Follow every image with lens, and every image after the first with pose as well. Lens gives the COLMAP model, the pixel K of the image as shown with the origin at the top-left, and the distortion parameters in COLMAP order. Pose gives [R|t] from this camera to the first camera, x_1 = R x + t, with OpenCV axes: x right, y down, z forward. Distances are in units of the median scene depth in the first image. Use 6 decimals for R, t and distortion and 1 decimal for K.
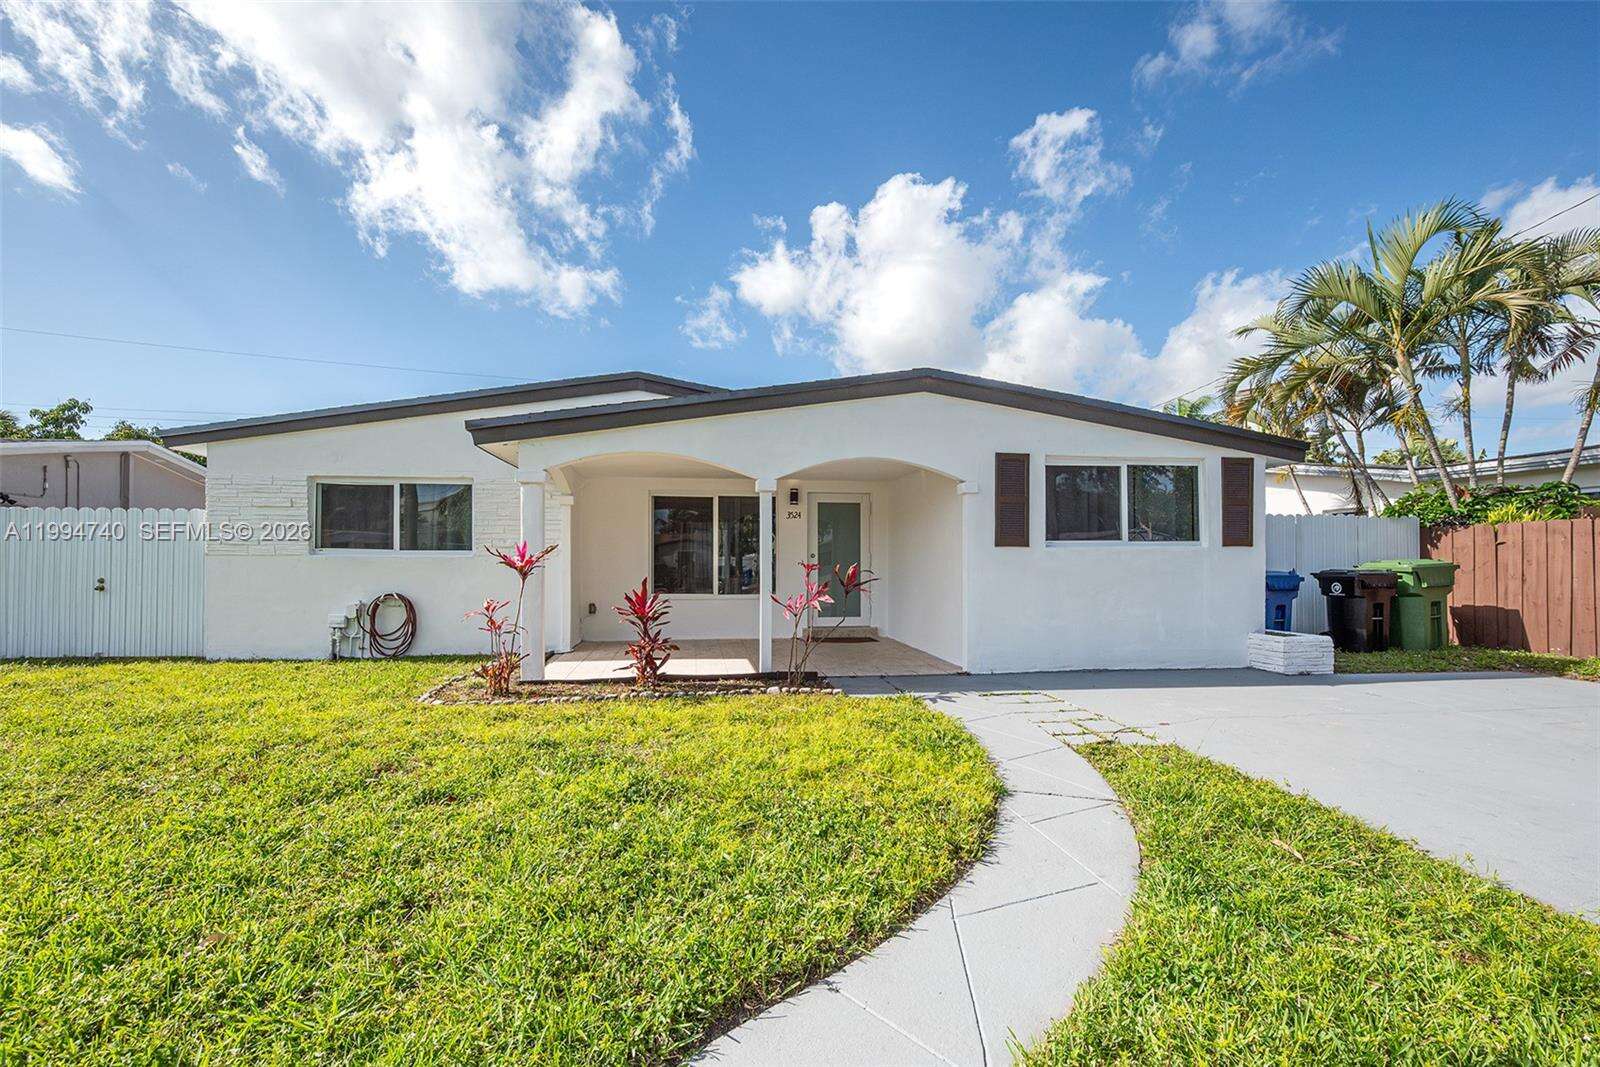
lens RADIAL K [[694.4, 0, 801.4], [0, 694.4, 542.8], [0, 0, 1]] dist [-0.002321, -0.000108]
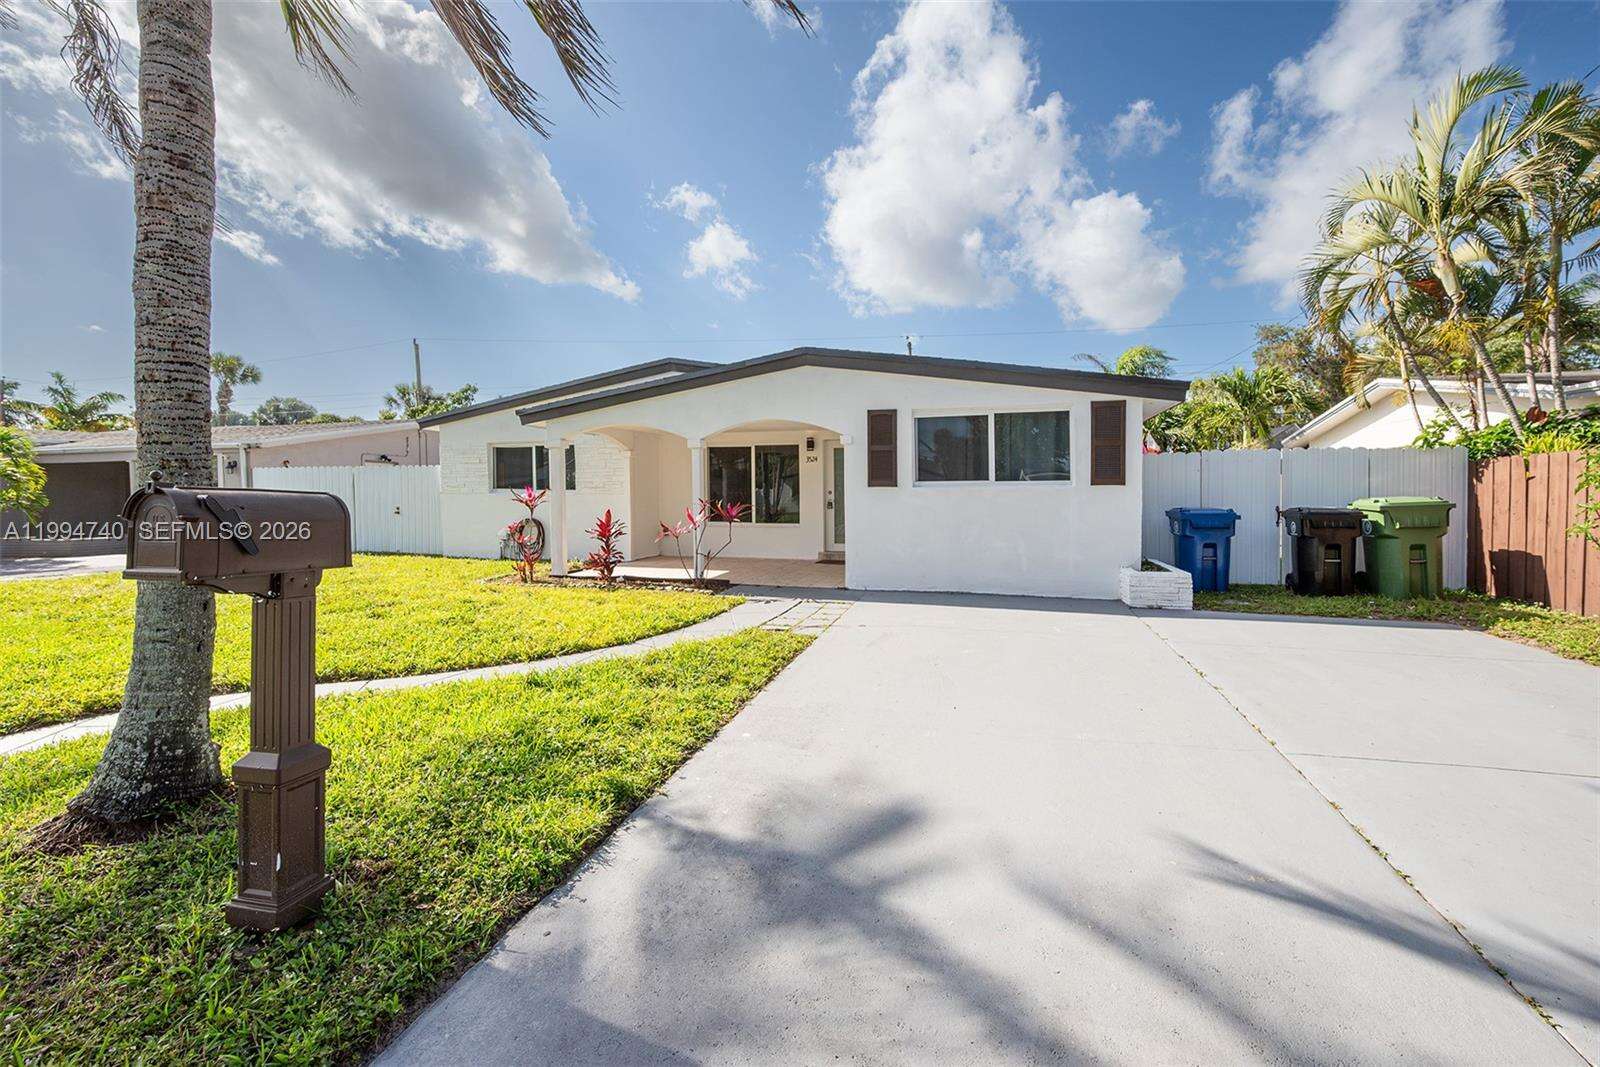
lens RADIAL K [[635.8, 0, 786.9], [0, 635.8, 491.3], [0, 0, 1]] dist [0.000030, 0.000372]
pose [[0.919087, -0.001813, -0.394050, 0.553215], [0.012383, 0.999628, 0.024283, -0.014995], [0.393859, -0.027198, 0.918768, -0.080032]]
